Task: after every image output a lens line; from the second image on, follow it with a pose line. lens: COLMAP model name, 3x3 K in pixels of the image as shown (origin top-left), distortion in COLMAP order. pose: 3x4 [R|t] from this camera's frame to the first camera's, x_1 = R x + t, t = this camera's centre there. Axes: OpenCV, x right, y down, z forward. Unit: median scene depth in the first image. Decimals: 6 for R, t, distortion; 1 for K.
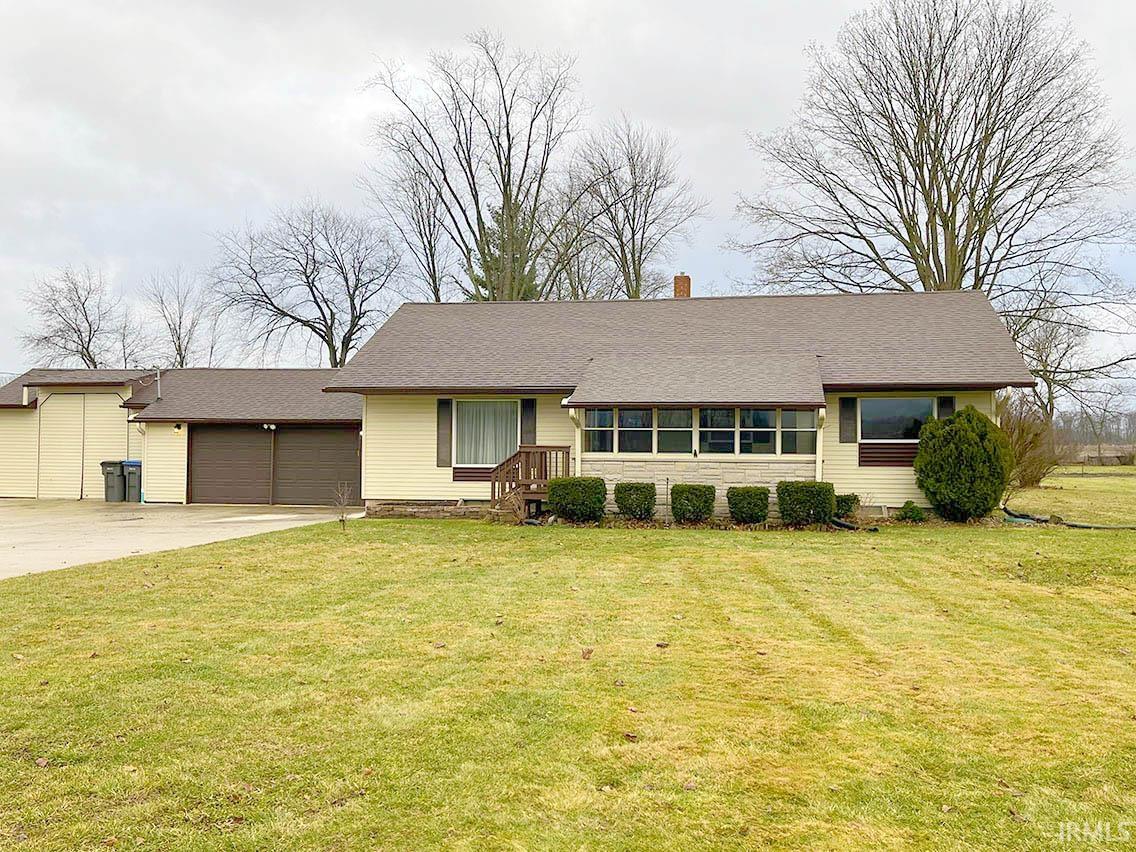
lens RADIAL K [[1075.2, 0, 561.3], [0, 1075.2, 418.9], [0, 0, 1]] dist [0.063276, 0.000000]
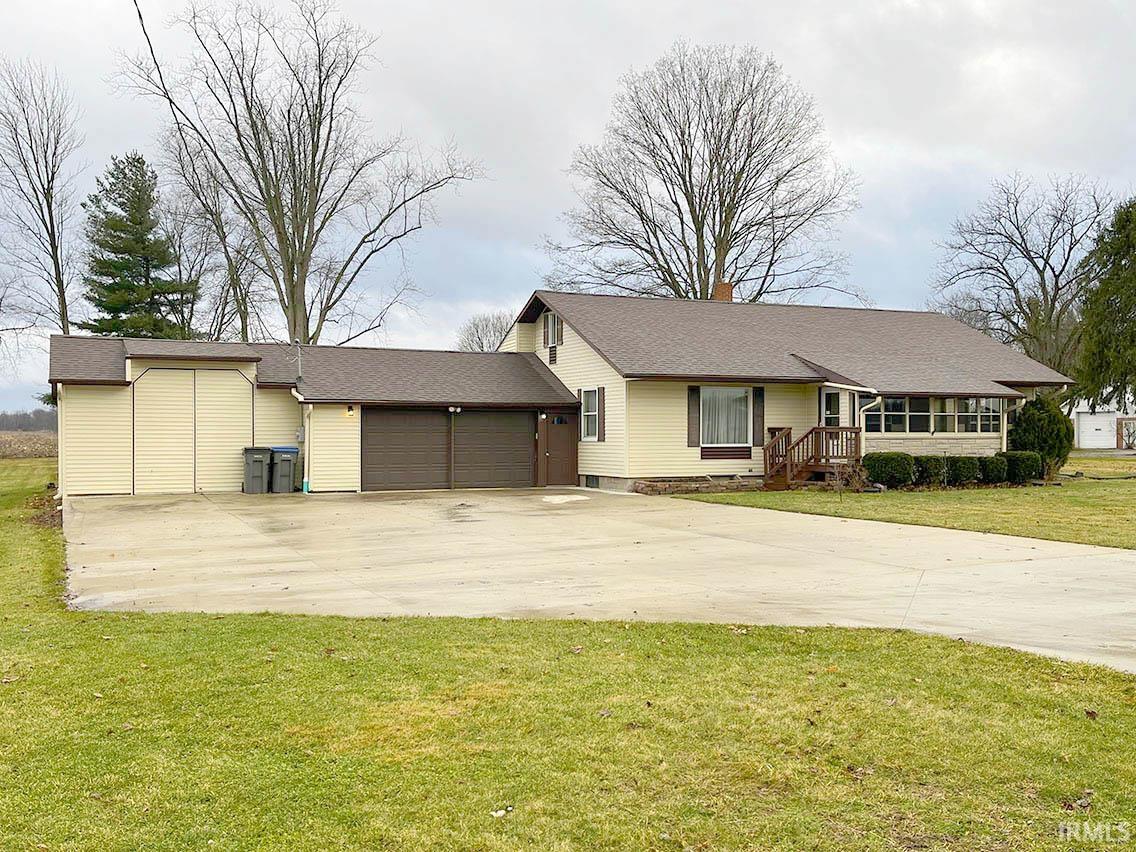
lens RADIAL K [[1075.2, 0, 570.1], [0, 1075.2, 426.7], [0, 0, 1]] dist [0.063276, 0.000000]
pose [[0.811910, -0.004804, 0.583763, -0.861373], [-0.009063, 0.999742, 0.020832, 0.001623], [-0.583713, -0.022205, 0.811657, 0.169504]]
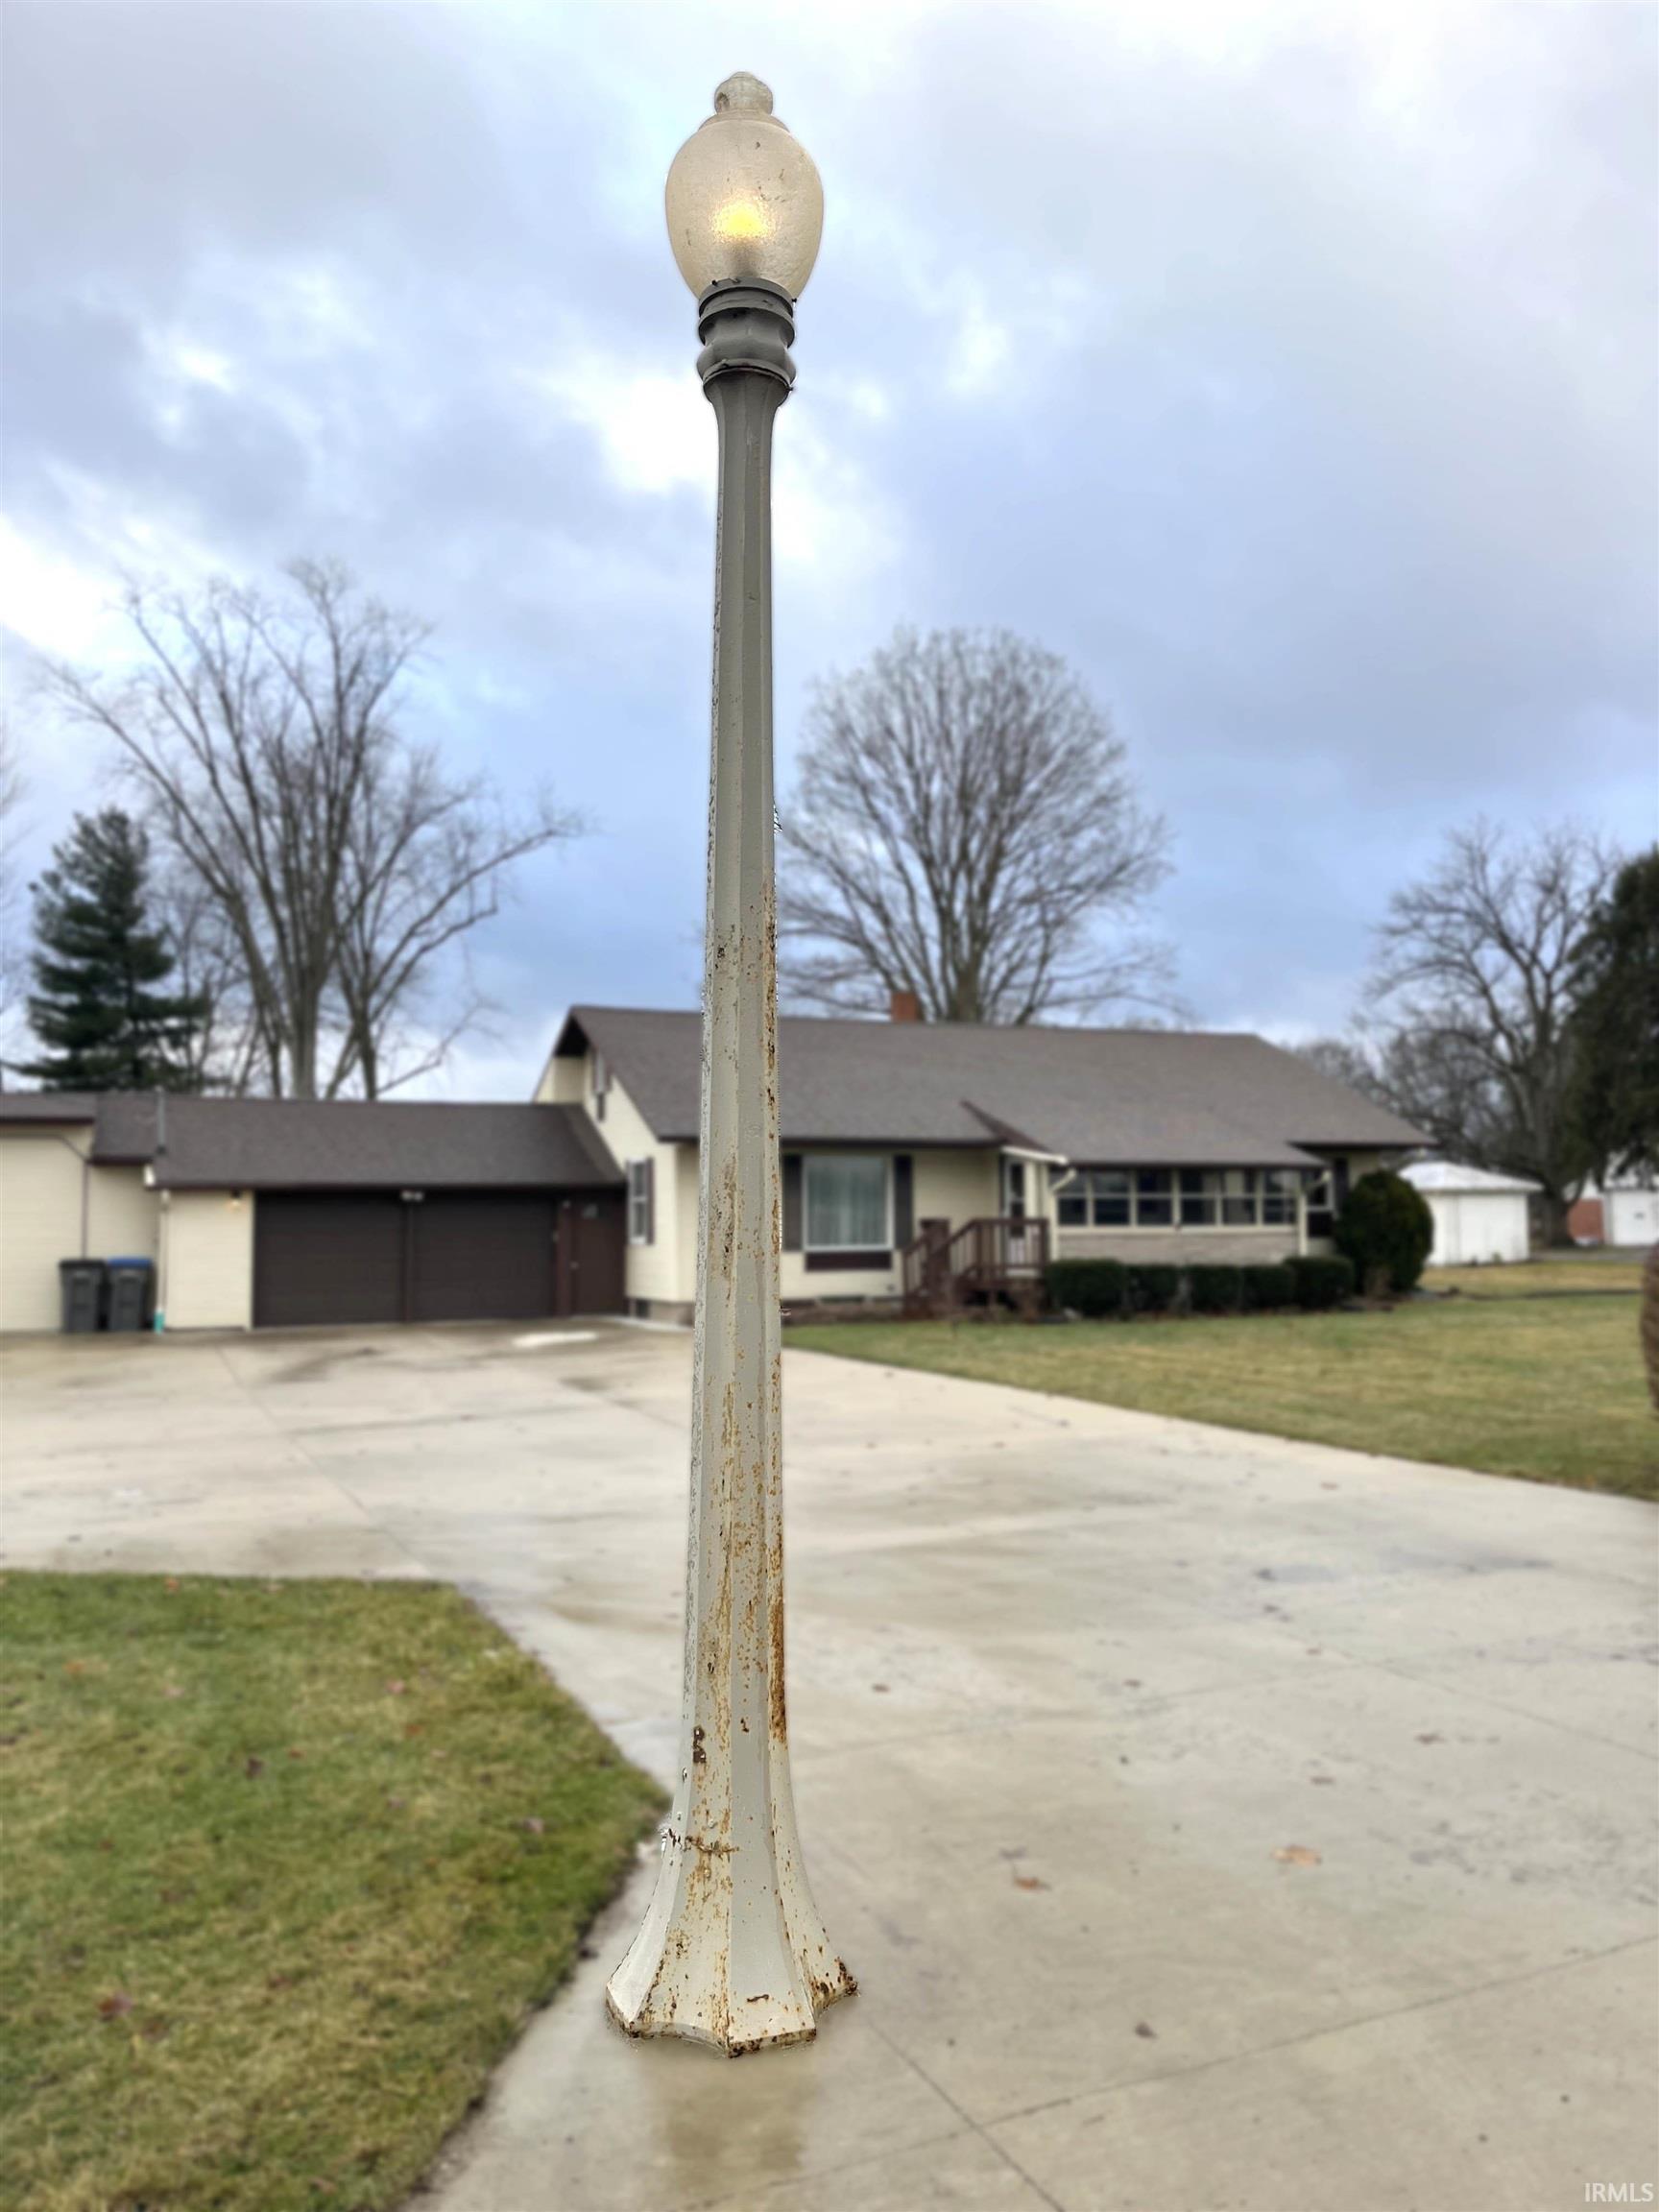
lens RADIAL K [[1663.8, 0, 828.3], [0, 1663.8, 1105.6], [0, 0, 1]] dist [0.031833, -0.004865]
pose [[0.826501, 0.024551, 0.562399, -0.696453], [0.000361, 0.999025, -0.044142, -0.002449], [-0.562935, 0.036687, 0.825687, 0.092853]]
